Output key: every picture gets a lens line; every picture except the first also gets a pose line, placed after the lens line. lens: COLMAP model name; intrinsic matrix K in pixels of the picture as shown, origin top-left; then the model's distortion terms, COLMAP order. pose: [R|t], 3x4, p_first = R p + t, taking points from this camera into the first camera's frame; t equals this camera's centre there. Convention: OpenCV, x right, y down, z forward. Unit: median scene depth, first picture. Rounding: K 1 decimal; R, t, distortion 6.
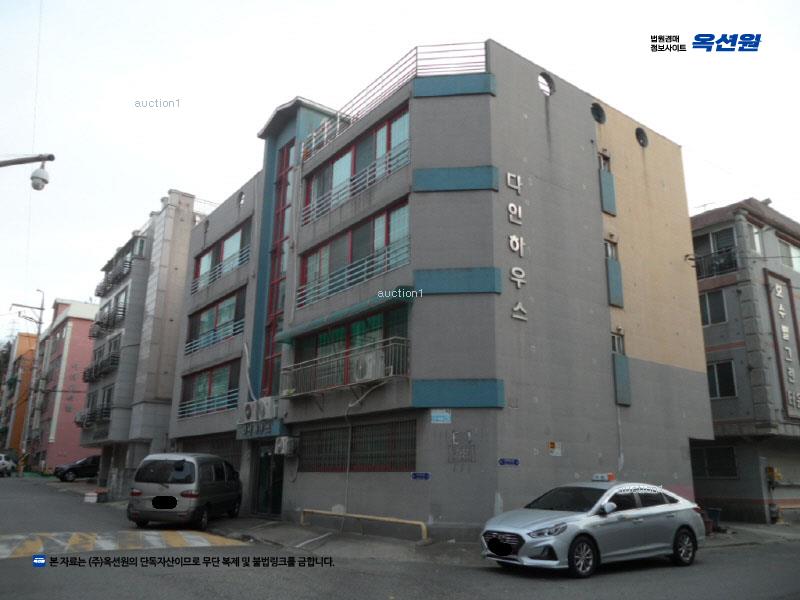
lens RADIAL K [[651.7, 0, 401.4], [0, 651.7, 297.4], [0, 0, 1]] dist [-0.021023, 0.019192]
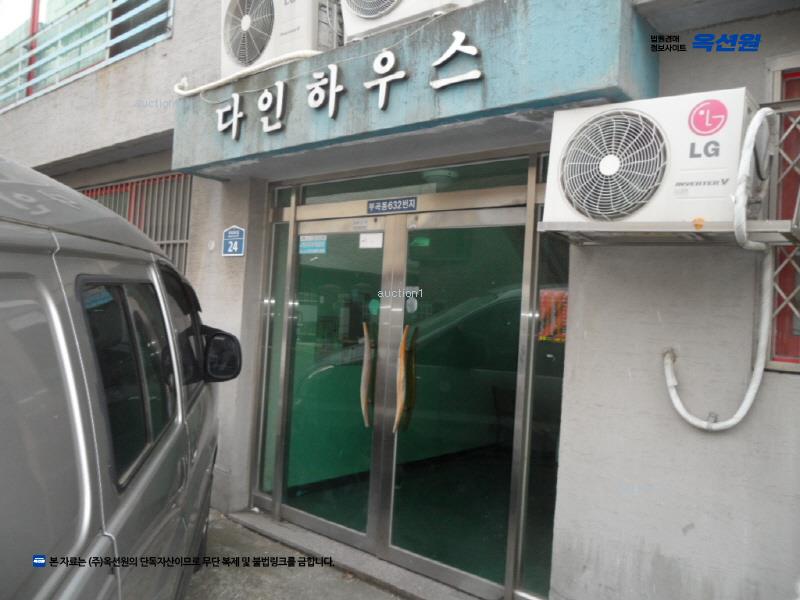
lens RADIAL K [[651.7, 0, 401.4], [0, 651.7, 297.4], [0, 0, 1]] dist [-0.021023, 0.019192]
pose [[0.976366, 0.044833, 0.211424, -0.282913], [-0.098516, 0.963029, 0.250738, 0.249950], [-0.192366, -0.265641, 0.944685, 0.973593]]
